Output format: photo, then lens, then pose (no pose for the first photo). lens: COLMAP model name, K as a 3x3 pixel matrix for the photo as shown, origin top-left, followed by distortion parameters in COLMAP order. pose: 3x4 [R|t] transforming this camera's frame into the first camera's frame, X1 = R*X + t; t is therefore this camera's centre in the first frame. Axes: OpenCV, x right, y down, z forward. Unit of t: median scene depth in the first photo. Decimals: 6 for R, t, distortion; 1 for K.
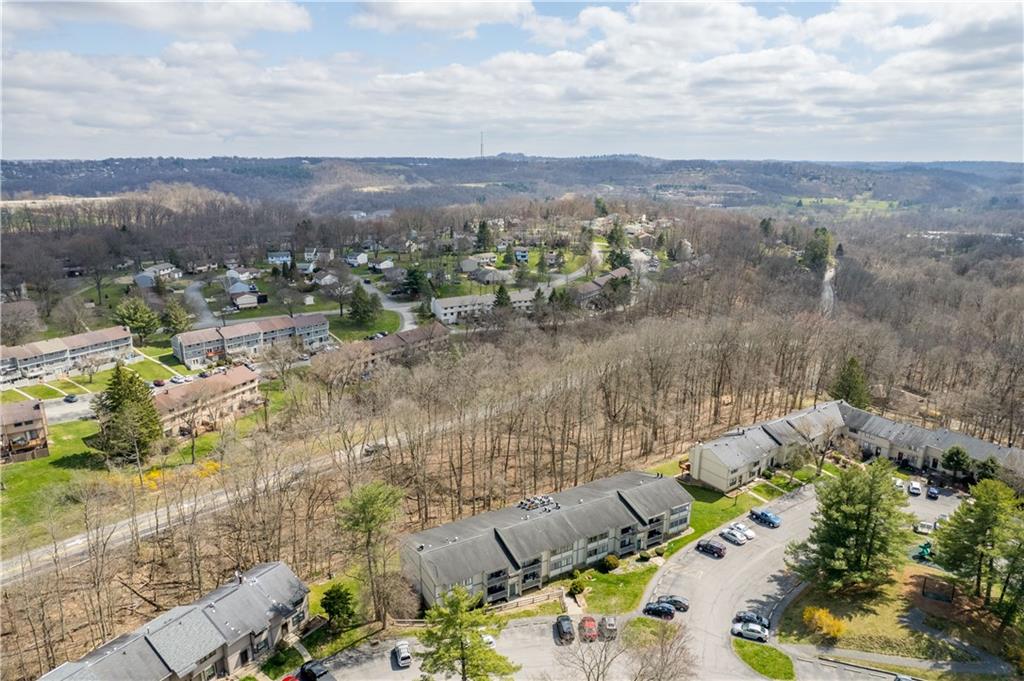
lens RADIAL K [[655.4, 0, 512.0], [0, 655.4, 340.5], [0, 0, 1]] dist [-0.065077, 0.054227]
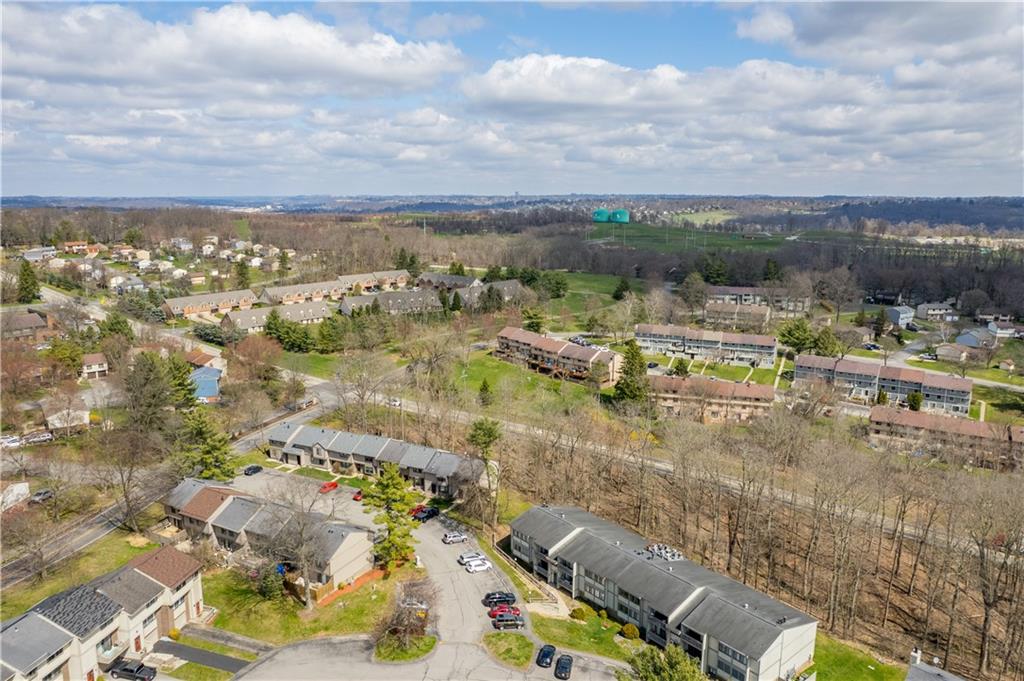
lens RADIAL K [[655.4, 0, 512.0], [0, 655.4, 340.5], [0, 0, 1]] dist [-0.065077, 0.054227]
pose [[0.213341, 0.211194, -0.953878, 0.535168], [-0.264623, 0.952350, 0.151671, -0.087125], [0.940457, 0.220061, 0.259062, 0.302771]]
